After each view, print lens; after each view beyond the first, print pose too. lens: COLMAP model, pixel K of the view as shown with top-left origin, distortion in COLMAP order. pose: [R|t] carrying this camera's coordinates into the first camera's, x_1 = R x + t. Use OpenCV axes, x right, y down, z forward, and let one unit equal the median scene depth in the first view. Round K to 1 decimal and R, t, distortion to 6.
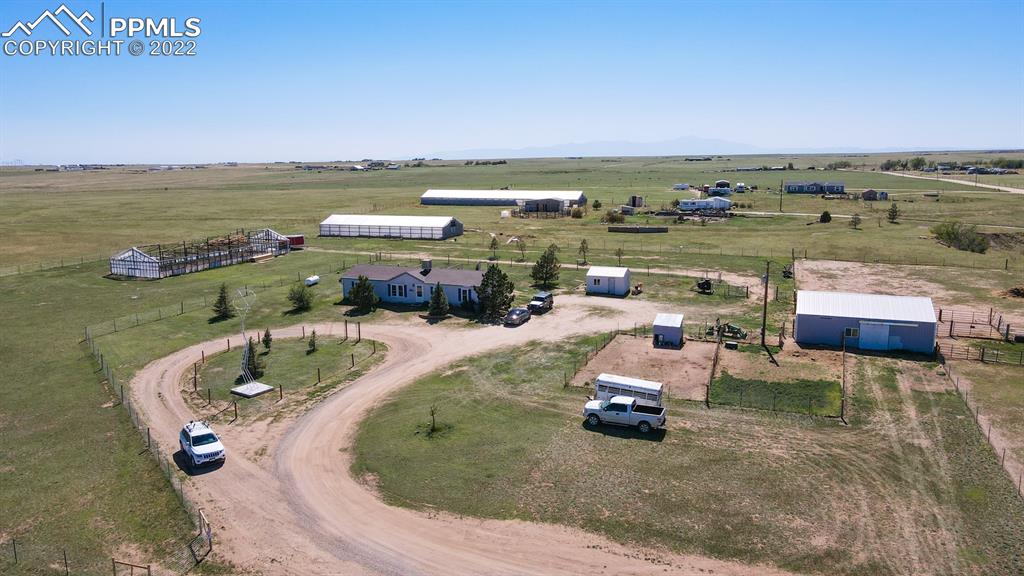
lens RADIAL K [[753.9, 0, 512.0], [0, 753.9, 288.0], [0, 0, 1]] dist [-0.009981, 0.051168]
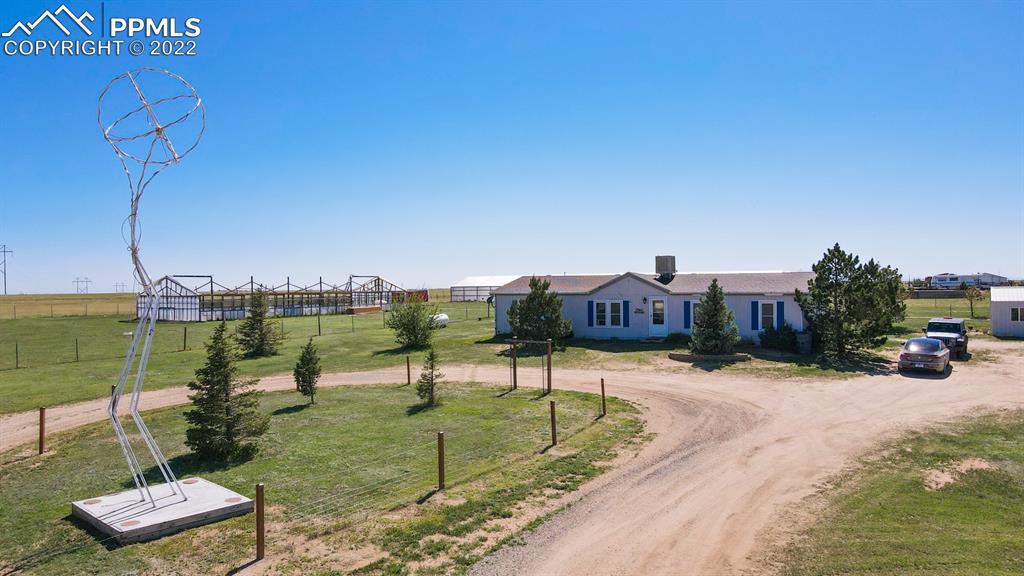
lens RADIAL K [[753.9, 0, 512.0], [0, 753.9, 288.0], [0, 0, 1]] dist [-0.009981, 0.051168]
pose [[0.986282, -0.001758, -0.165058, -0.153169], [-0.026585, 0.985197, -0.169352, 0.080588], [0.162912, 0.171417, 0.971636, 0.599869]]
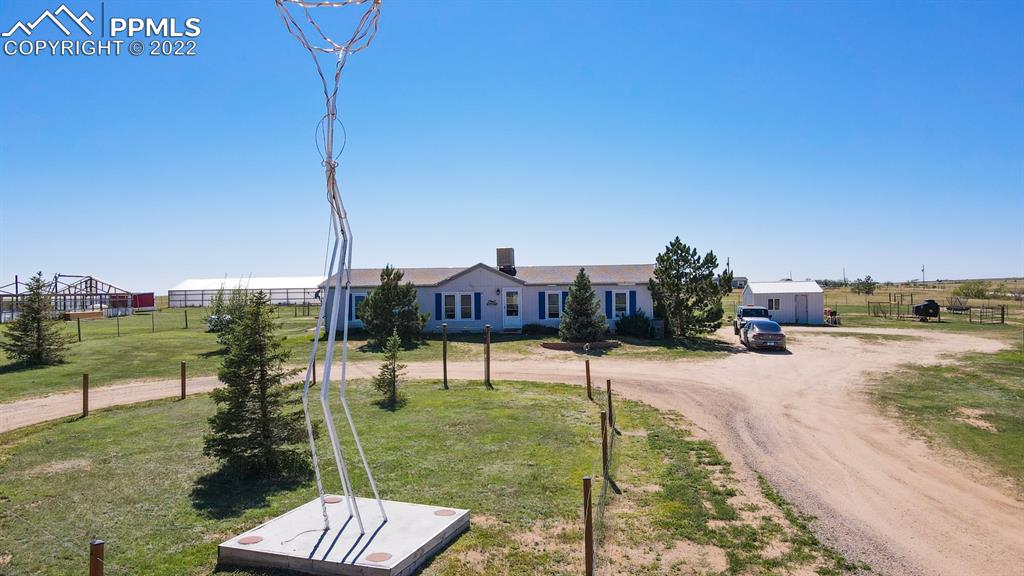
lens RADIAL K [[753.9, 0, 512.0], [0, 753.9, 288.0], [0, 0, 1]] dist [-0.009981, 0.051168]
pose [[0.967939, -0.004937, 0.251136, -0.270943], [0.050916, 0.982907, -0.176920, 0.086749], [-0.245970, 0.184035, 0.951646, 0.635068]]
